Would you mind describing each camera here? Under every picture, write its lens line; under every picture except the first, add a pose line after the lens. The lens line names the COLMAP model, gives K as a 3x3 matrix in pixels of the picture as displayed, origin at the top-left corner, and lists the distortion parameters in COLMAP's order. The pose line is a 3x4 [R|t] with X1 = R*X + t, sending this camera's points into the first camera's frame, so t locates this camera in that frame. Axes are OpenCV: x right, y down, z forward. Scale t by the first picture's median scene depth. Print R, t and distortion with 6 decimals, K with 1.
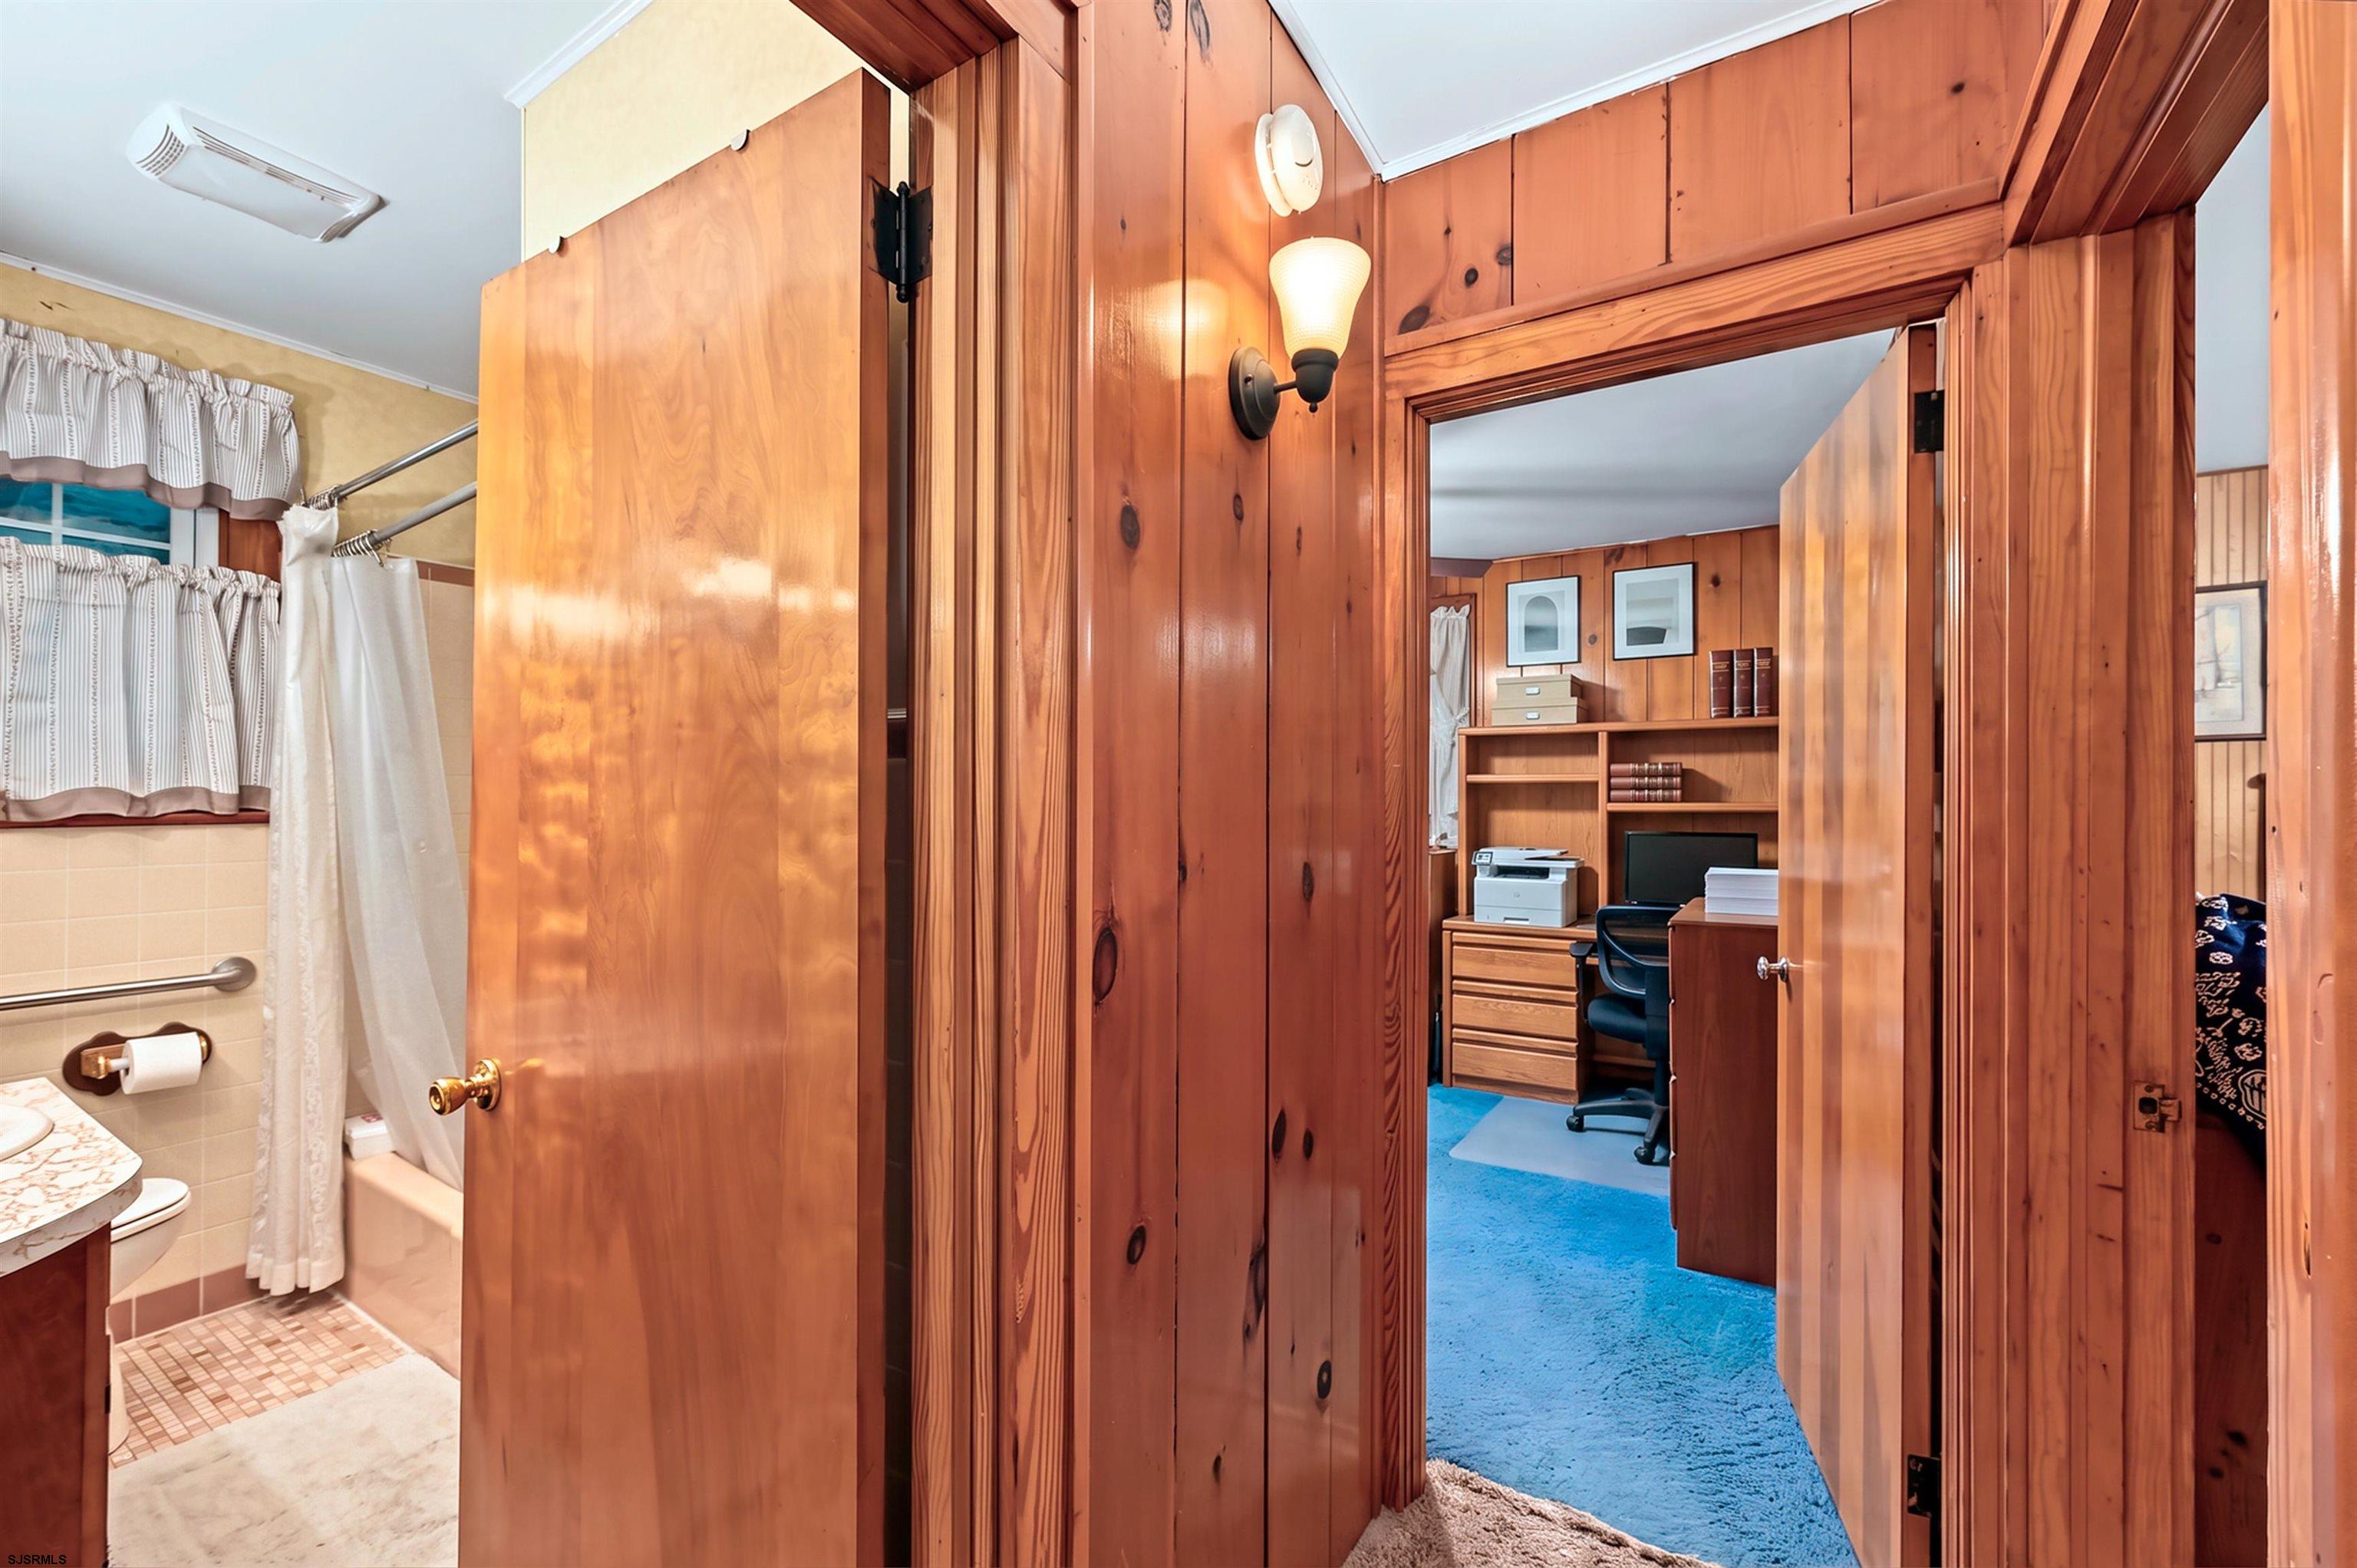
lens RADIAL K [[950.2, 0, 1170.2], [0, 950.2, 785.8], [0, 0, 1]] dist [-0.000747, -0.000059]
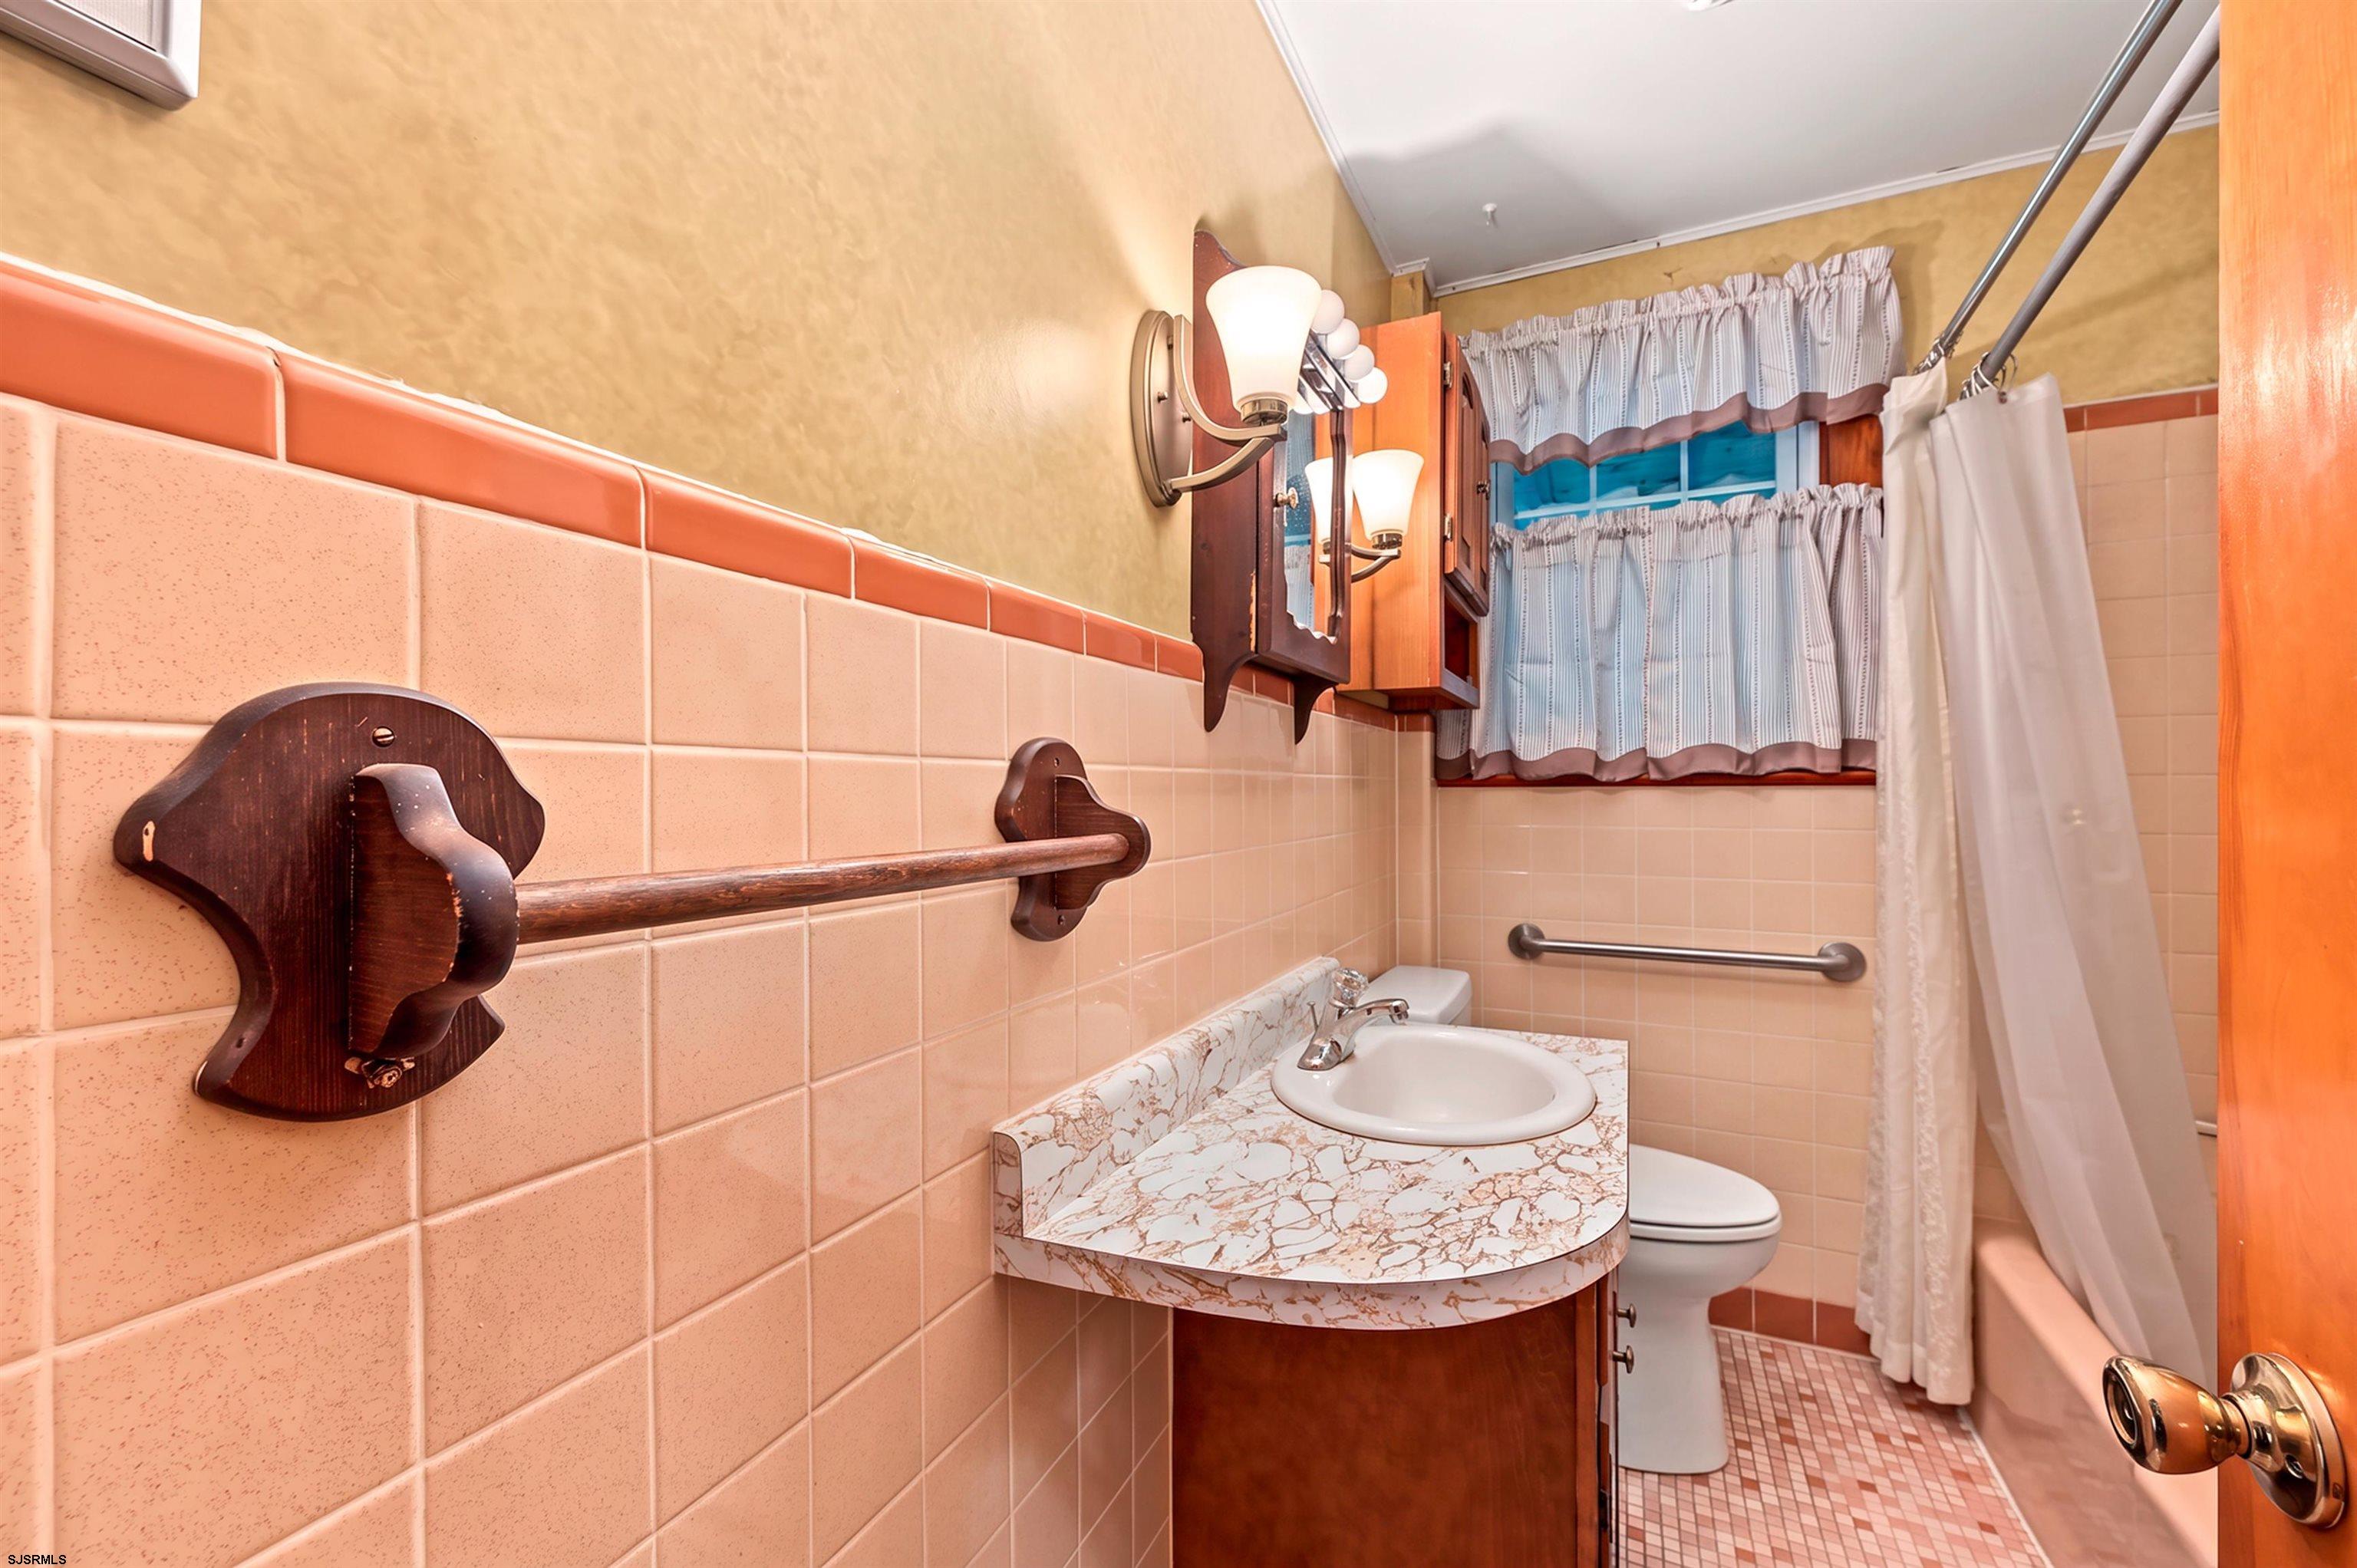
lens RADIAL K [[950.2, 0, 1170.2], [0, 950.2, 785.8], [0, 0, 1]] dist [-0.000747, -0.000059]
pose [[0.126208, -0.008663, -0.991966, -0.220640], [0.011261, 0.999910, -0.007300, 0.041091], [0.991940, -0.010249, 0.126294, 0.302913]]
